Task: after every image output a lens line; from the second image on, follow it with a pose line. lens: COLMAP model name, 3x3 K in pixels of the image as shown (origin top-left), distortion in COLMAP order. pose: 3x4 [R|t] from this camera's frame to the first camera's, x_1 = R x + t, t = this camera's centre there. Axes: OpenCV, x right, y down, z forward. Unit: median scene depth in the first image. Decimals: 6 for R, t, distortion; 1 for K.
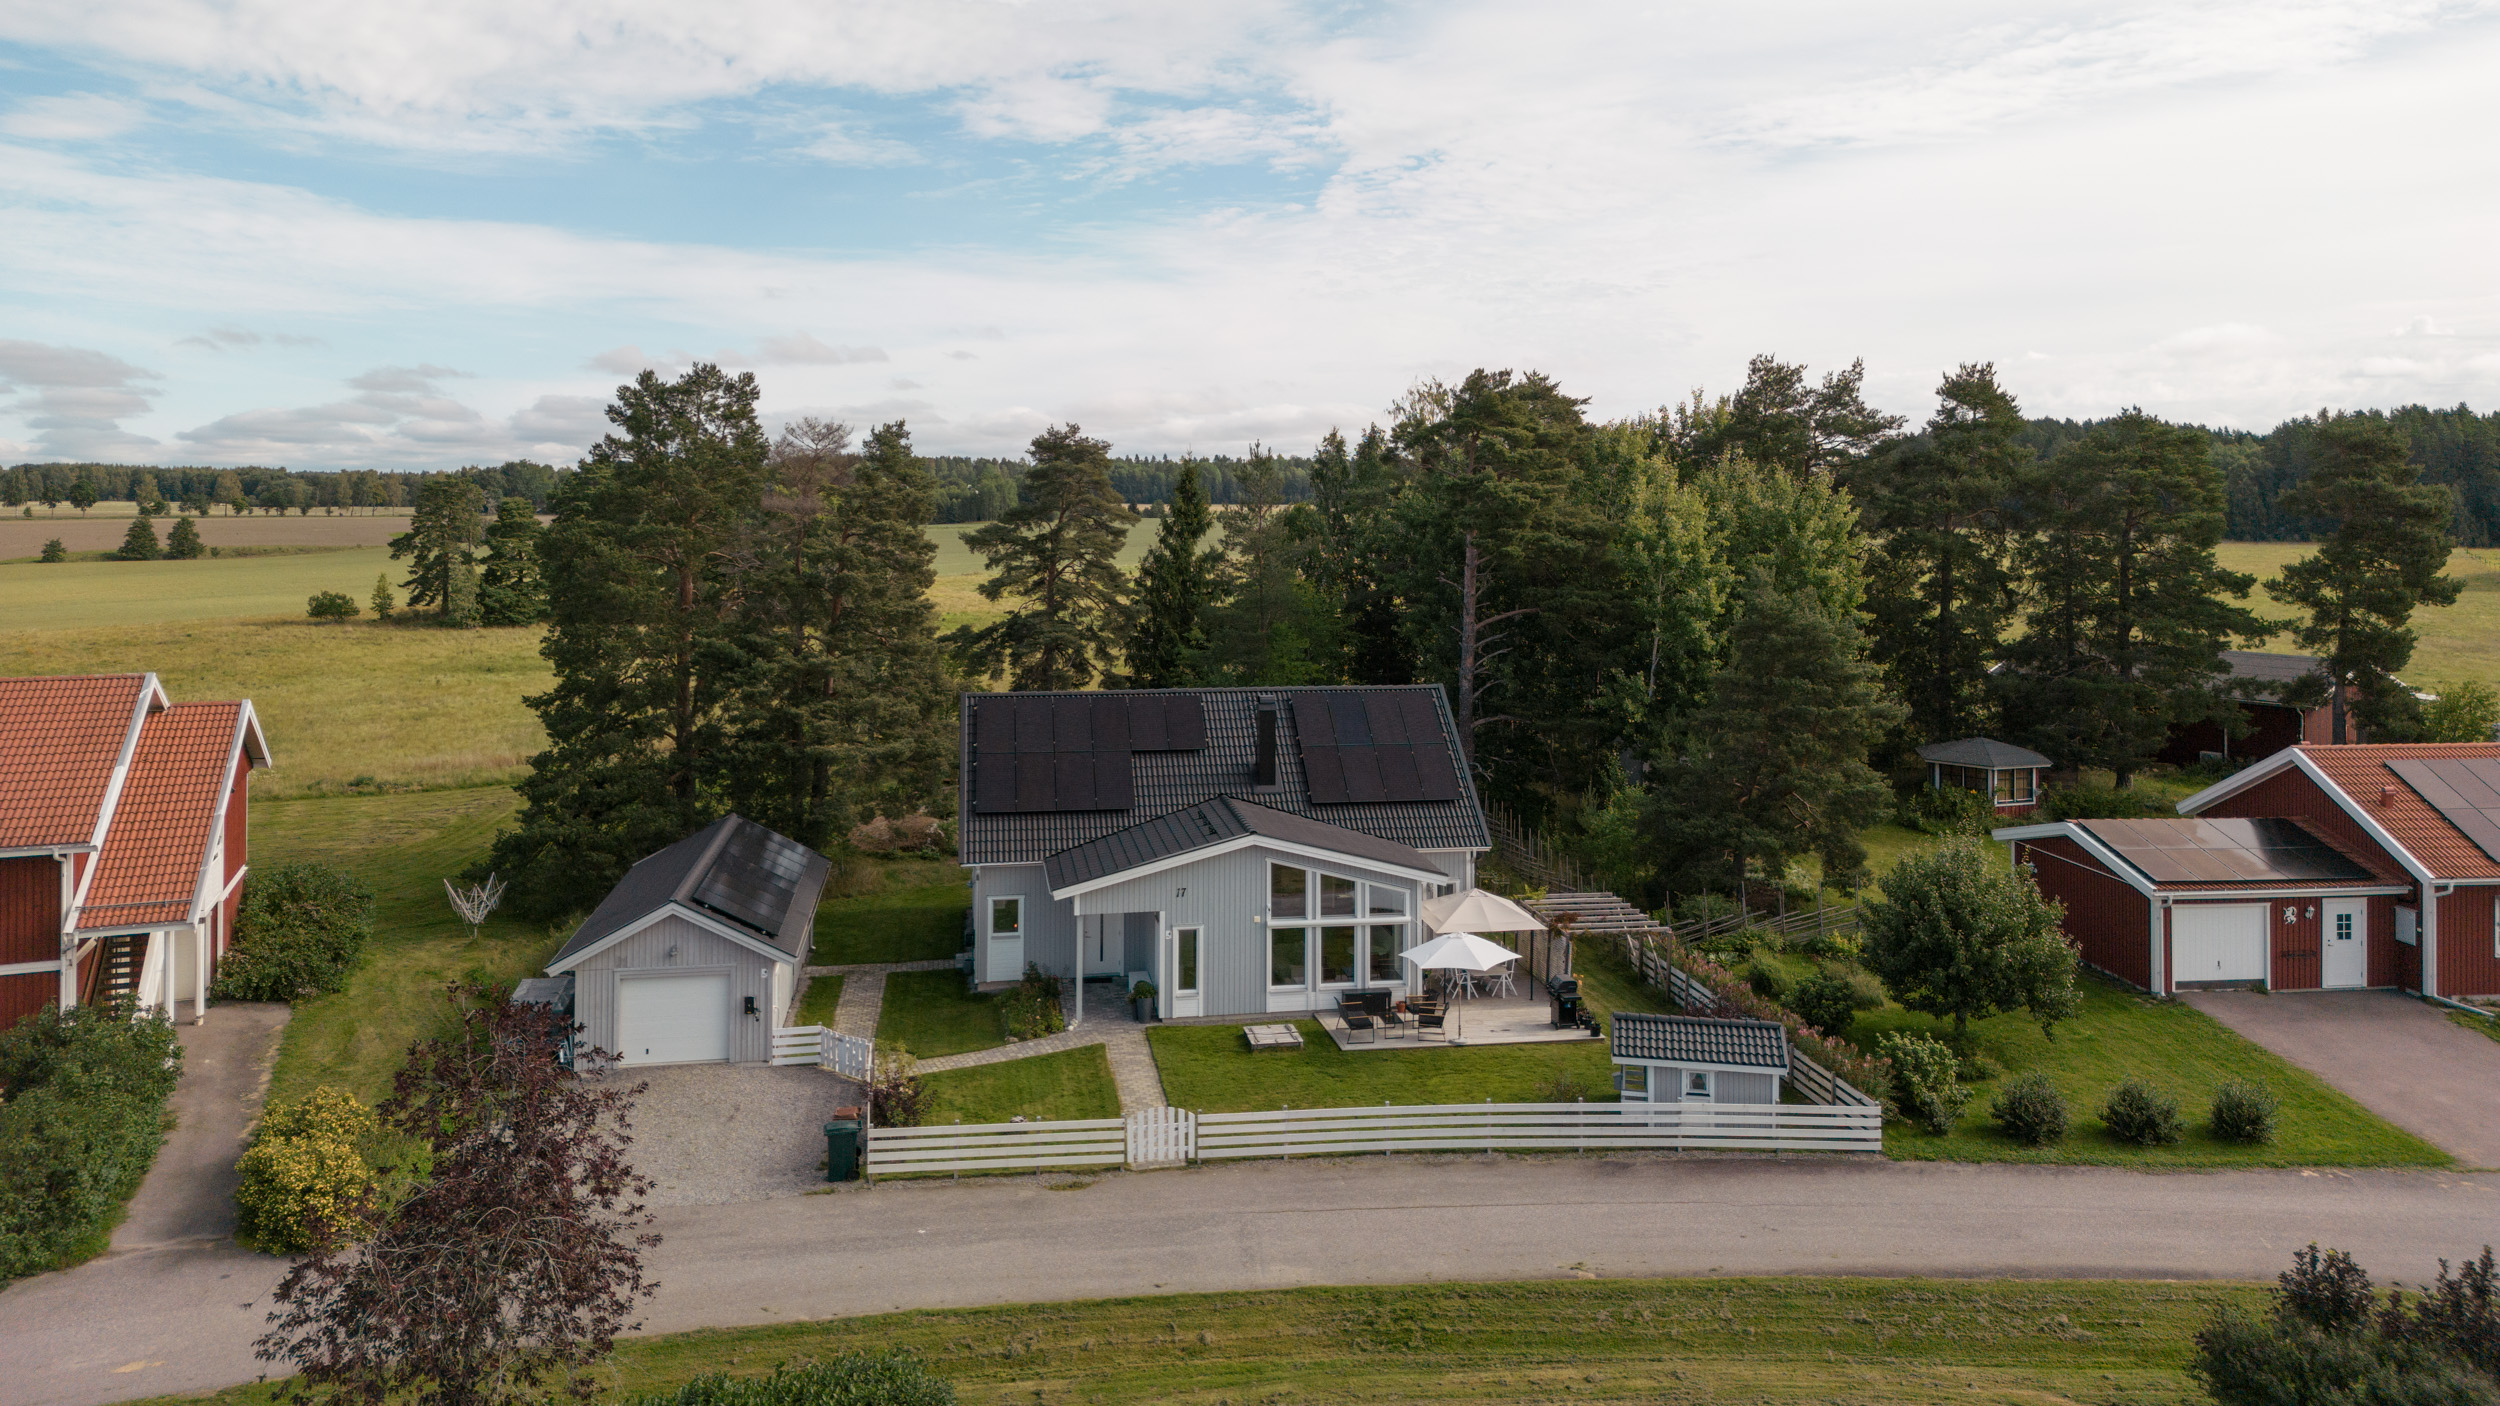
lens RADIAL K [[1767.8, 0, 1252.7], [0, 1767.8, 458.0], [0, 0, 1]] dist [0.035254, -0.033643]
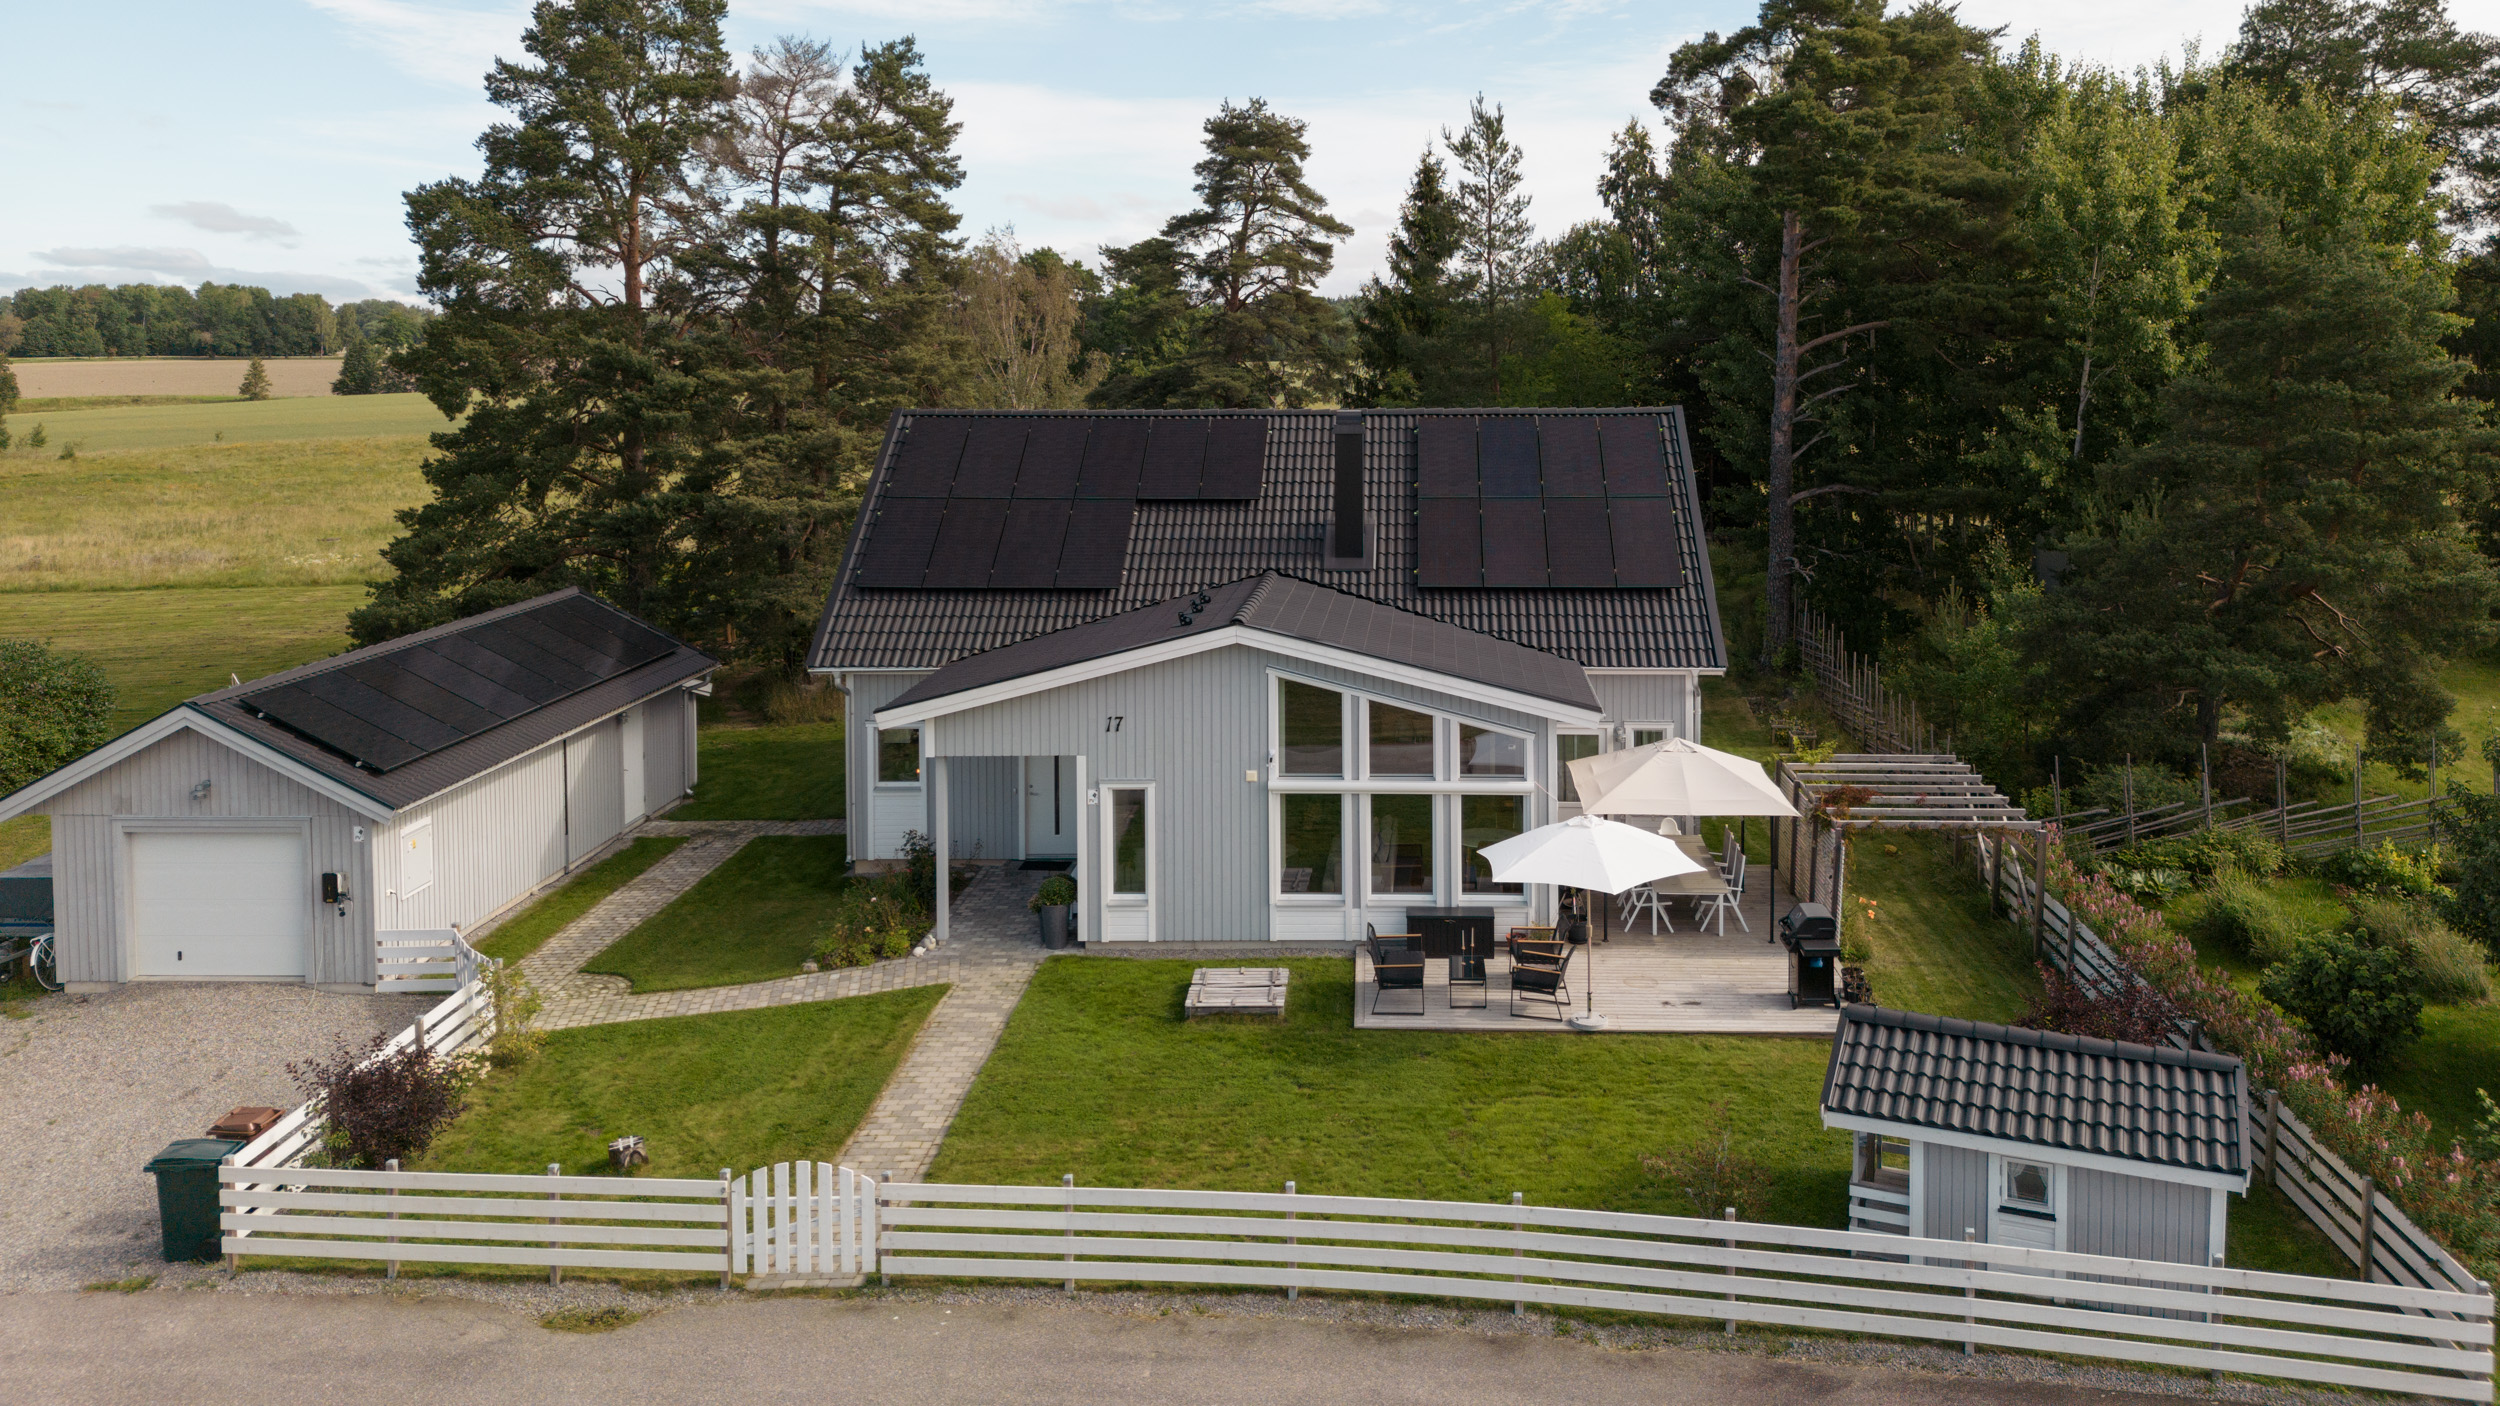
lens RADIAL K [[1828.7, 0, 1370.0], [0, 1828.7, 413.6], [0, 0, 1]] dist [0.043691, -0.049416]
pose [[0.981286, 0.001294, -0.192550, 0.138851], [0.010401, 0.998161, 0.059715, 0.104791], [0.192273, -0.060601, 0.979469, 0.418187]]
